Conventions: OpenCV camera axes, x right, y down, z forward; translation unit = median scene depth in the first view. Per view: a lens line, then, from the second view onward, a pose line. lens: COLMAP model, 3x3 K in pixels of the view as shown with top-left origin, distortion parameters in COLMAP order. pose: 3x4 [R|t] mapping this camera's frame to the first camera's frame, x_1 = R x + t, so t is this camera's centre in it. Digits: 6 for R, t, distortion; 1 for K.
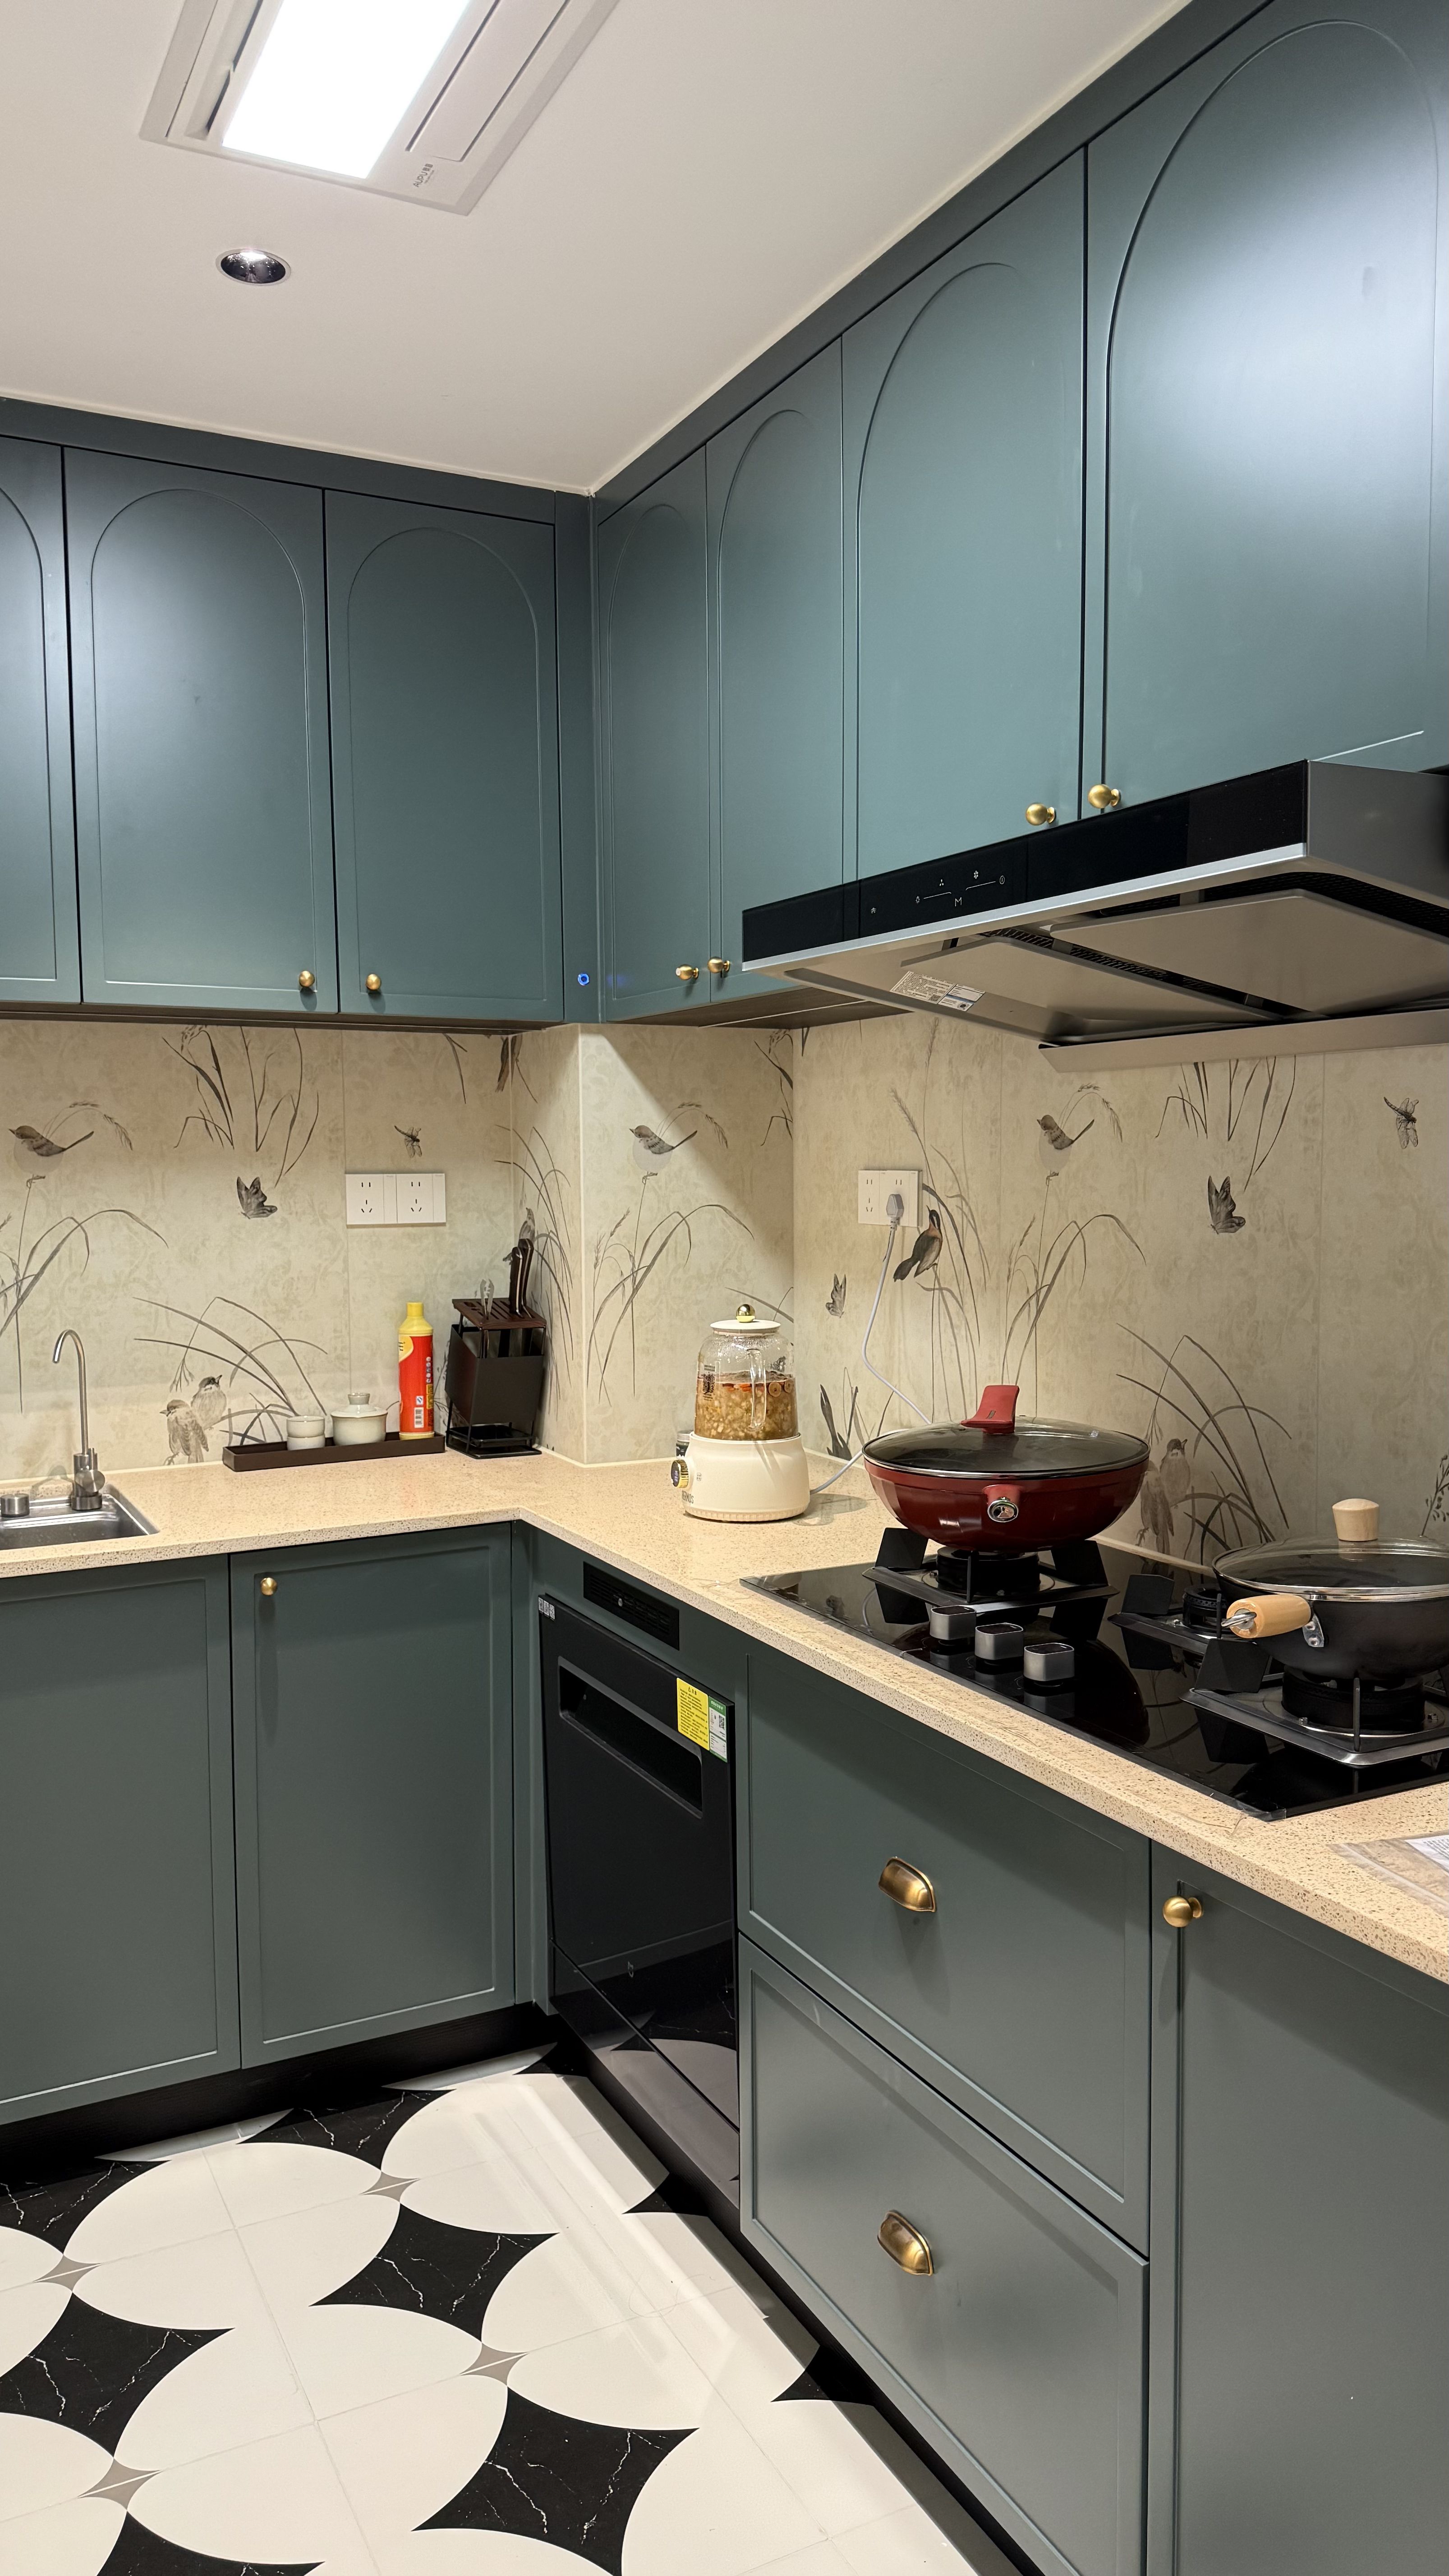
lens RADIAL K [[1793.9, 0, 724.5], [0, 1793.9, 1288.0], [0, 0, 1]] dist [0.181112, -0.398206]
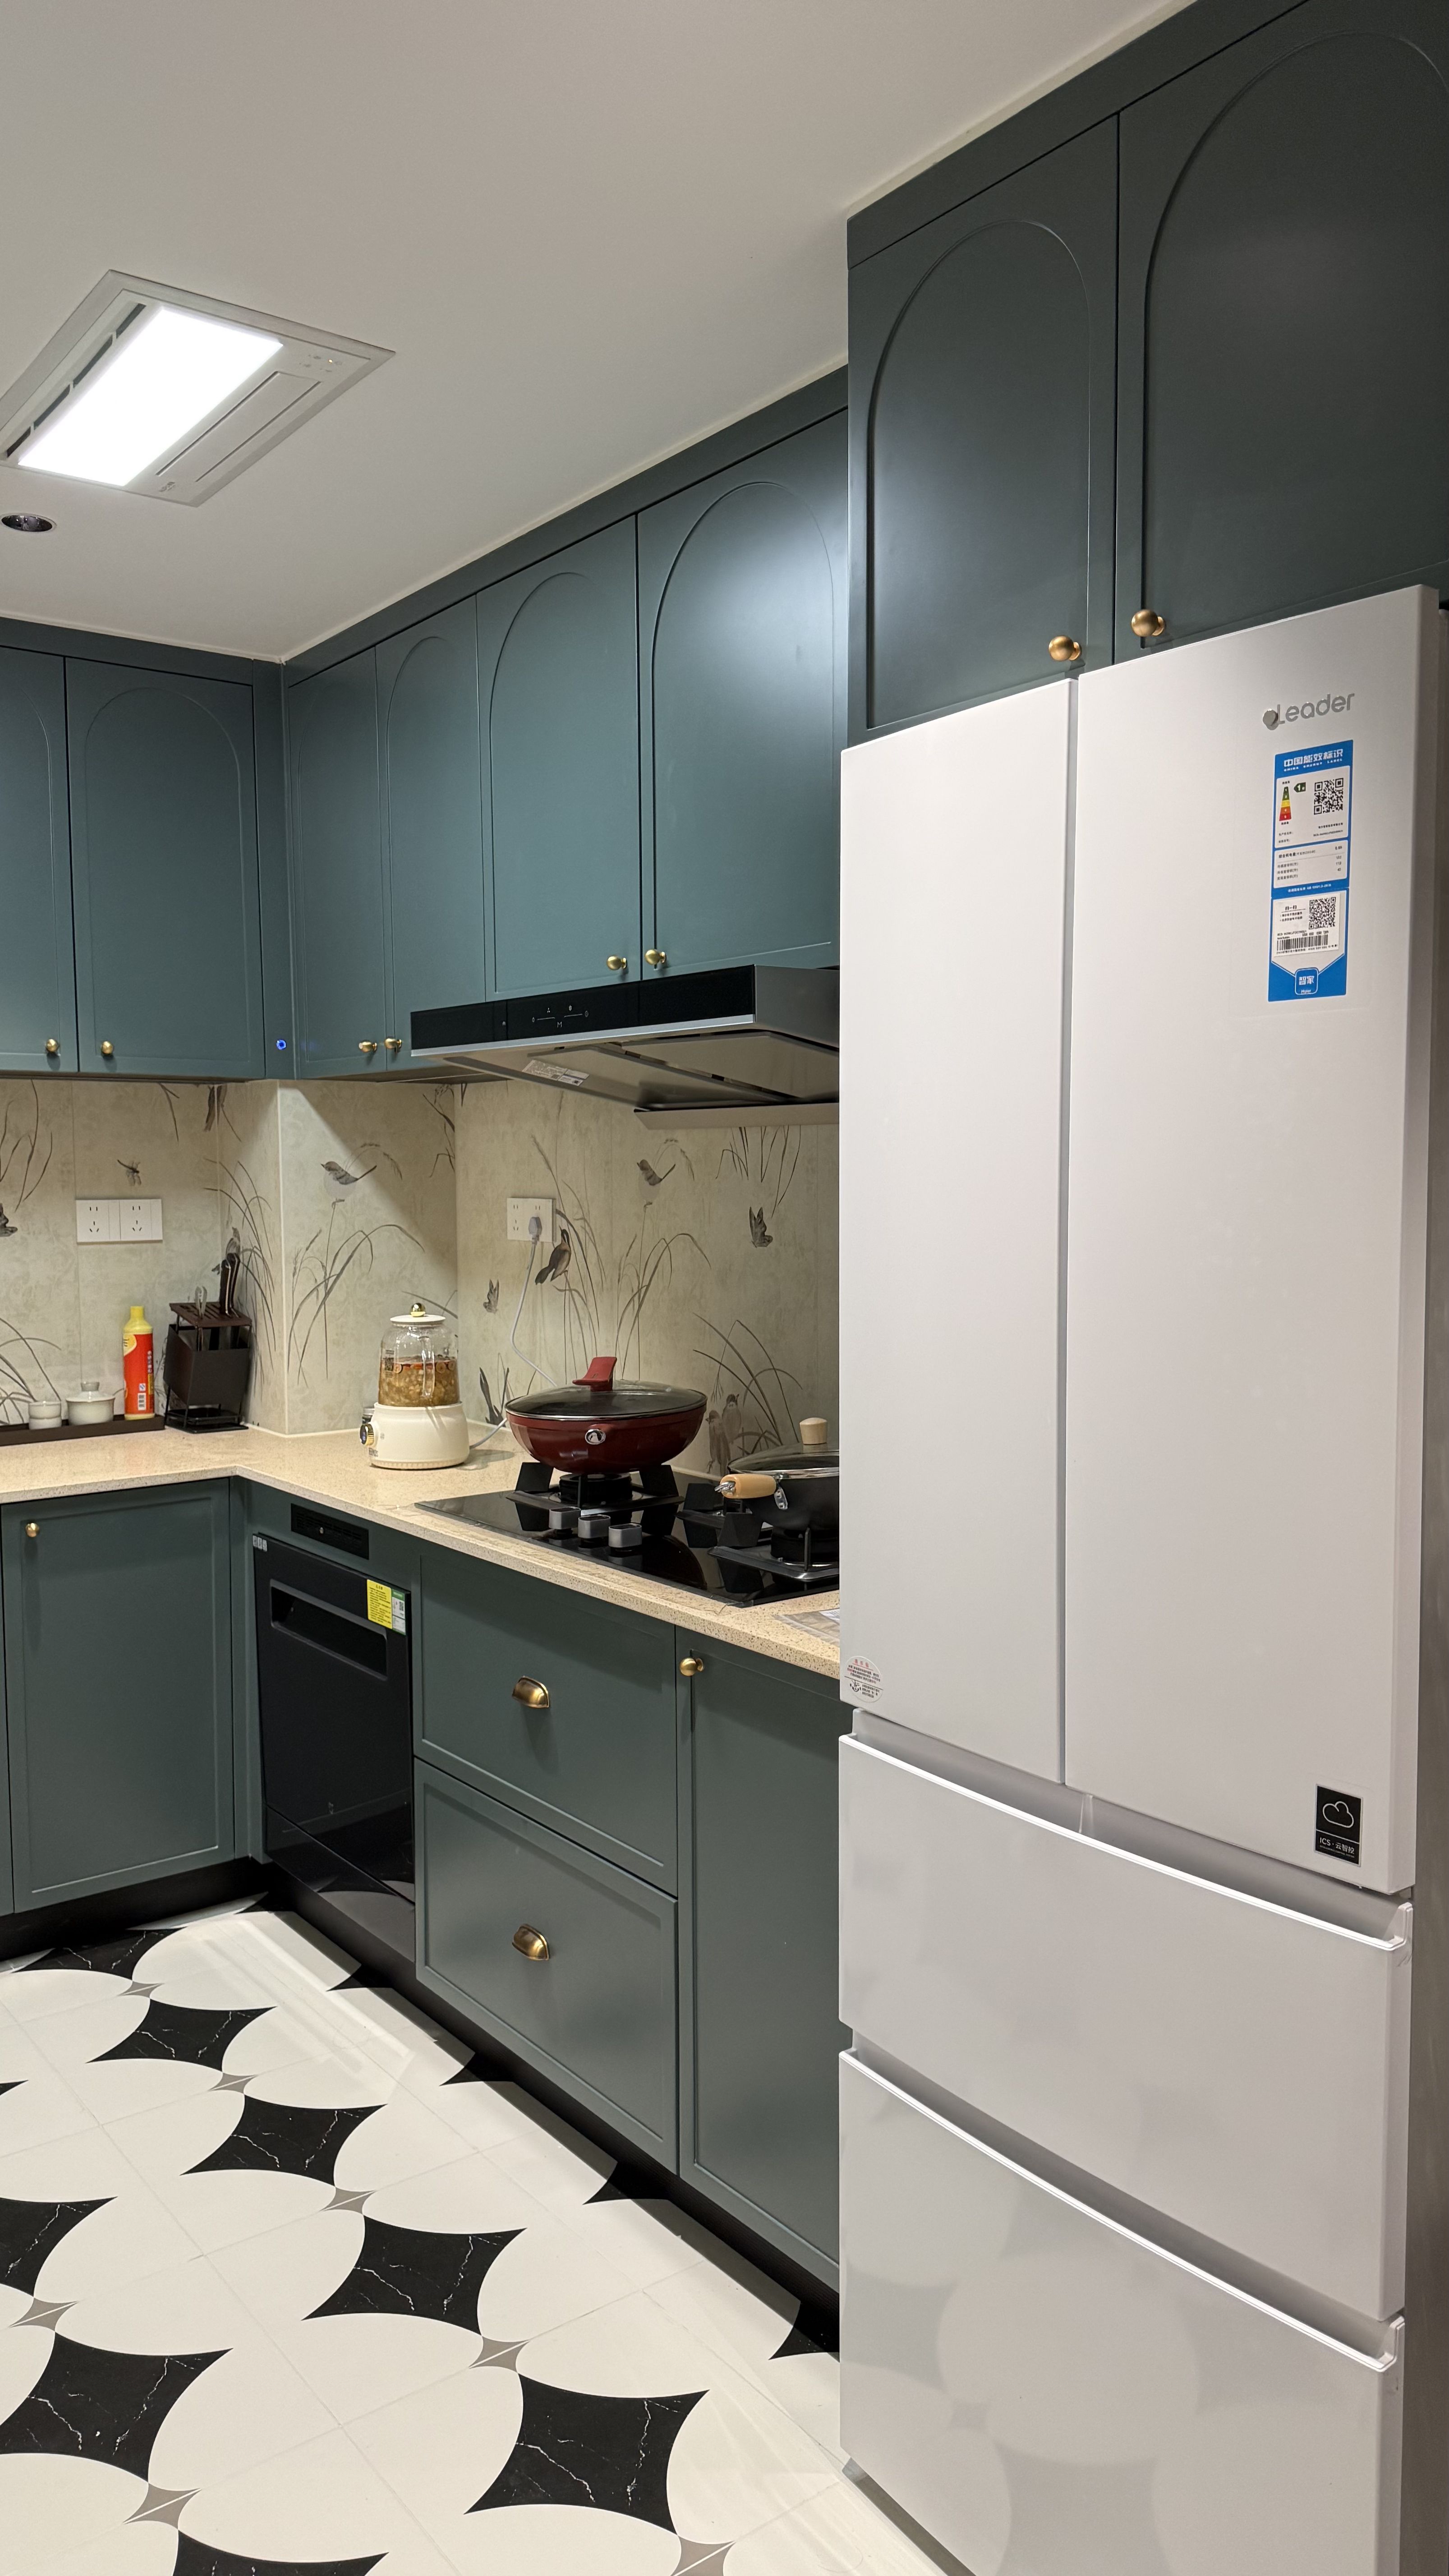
lens RADIAL K [[1793.9, 0, 724.5], [0, 1793.9, 1288.0], [0, 0, 1]] dist [0.181112, -0.398206]
pose [[0.983990, -0.010703, 0.177901, -0.001762], [0.011540, 0.999927, -0.003672, 0.005251], [-0.177849, 0.005667, 0.984042, -0.297799]]
